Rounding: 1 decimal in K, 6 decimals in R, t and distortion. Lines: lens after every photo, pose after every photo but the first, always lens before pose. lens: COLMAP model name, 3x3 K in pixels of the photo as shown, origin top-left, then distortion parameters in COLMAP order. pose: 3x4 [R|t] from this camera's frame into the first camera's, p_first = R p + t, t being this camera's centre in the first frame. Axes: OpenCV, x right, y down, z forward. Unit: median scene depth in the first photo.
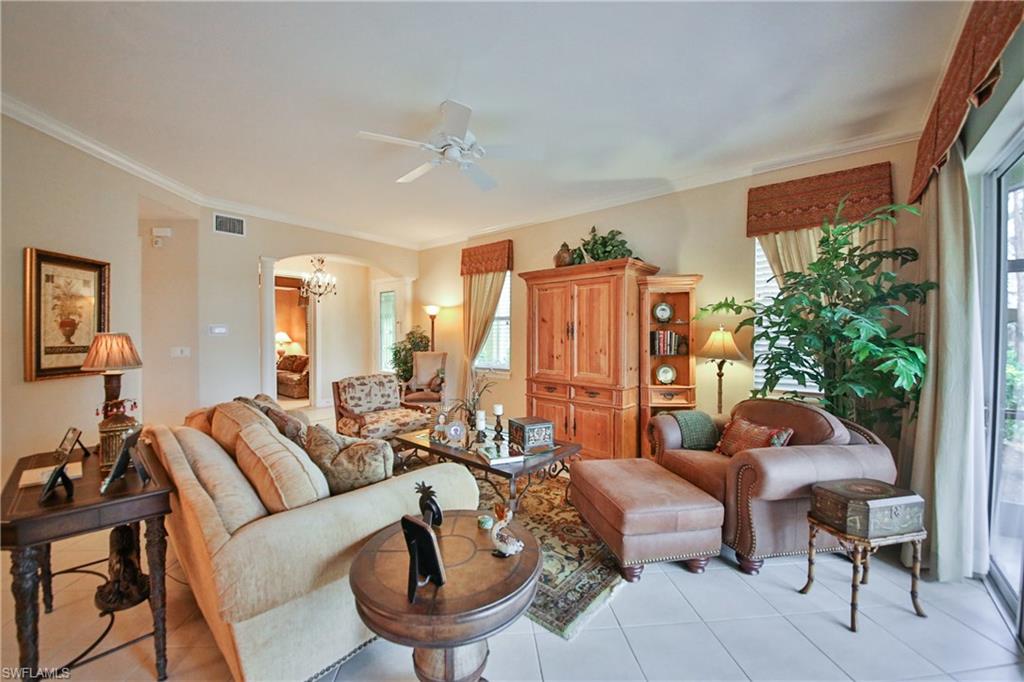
lens RADIAL K [[376.8, 0, 512.3], [0, 376.8, 345.2], [0, 0, 1]] dist [0.000616, -0.014712]
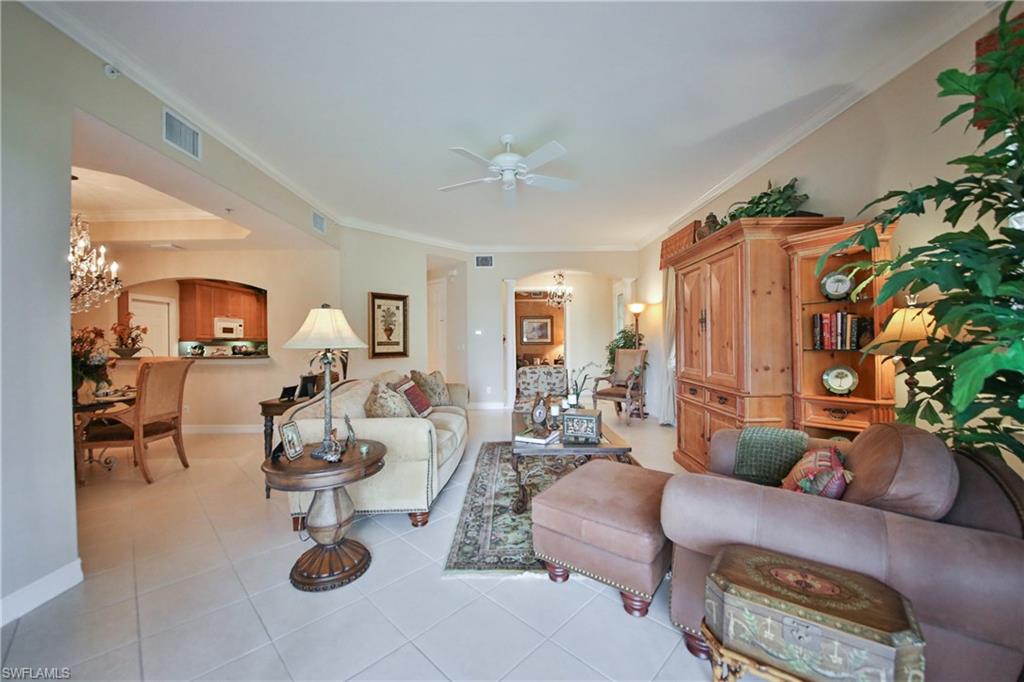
lens RADIAL K [[372.5, 0, 514.6], [0, 372.5, 340.4], [0, 0, 1]] dist [-0.000274, -0.014019]
pose [[0.656282, -0.012147, -0.754418, 0.500537], [-0.006256, 0.999748, -0.021539, 0.025161], [0.754490, 0.018855, 0.656041, 0.158657]]
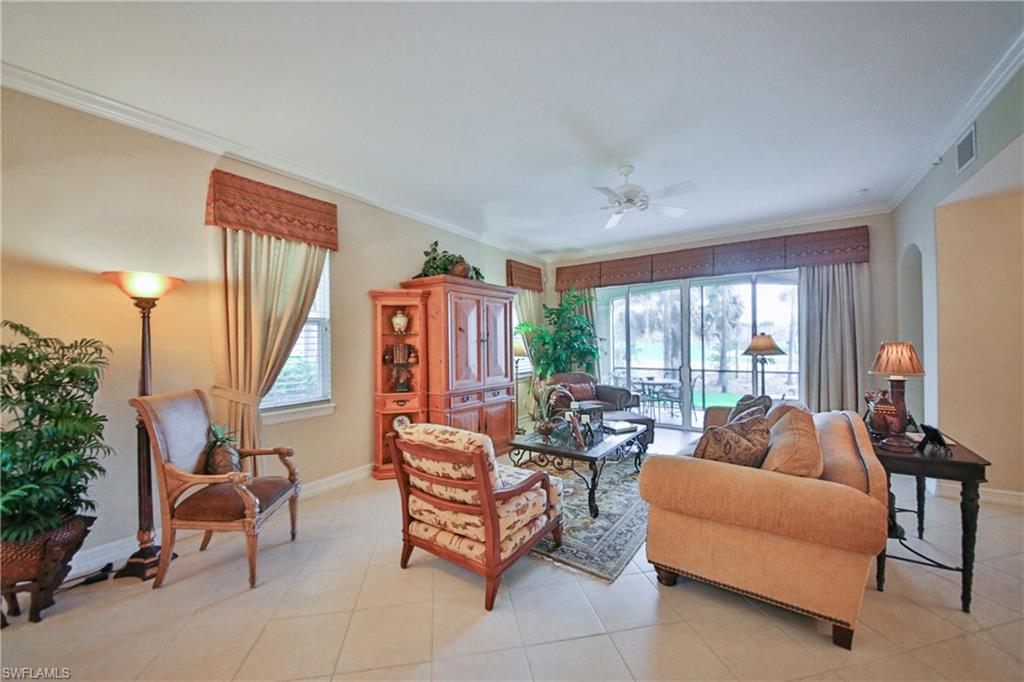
lens RADIAL K [[376.8, 0, 512.3], [0, 376.8, 345.2], [0, 0, 1]] dist [0.000616, -0.014712]
pose [[-0.080507, -0.004653, 0.996743, -0.960666], [0.042546, 0.999062, 0.008100, -0.030494], [-0.995846, 0.043060, -0.080234, 1.014962]]
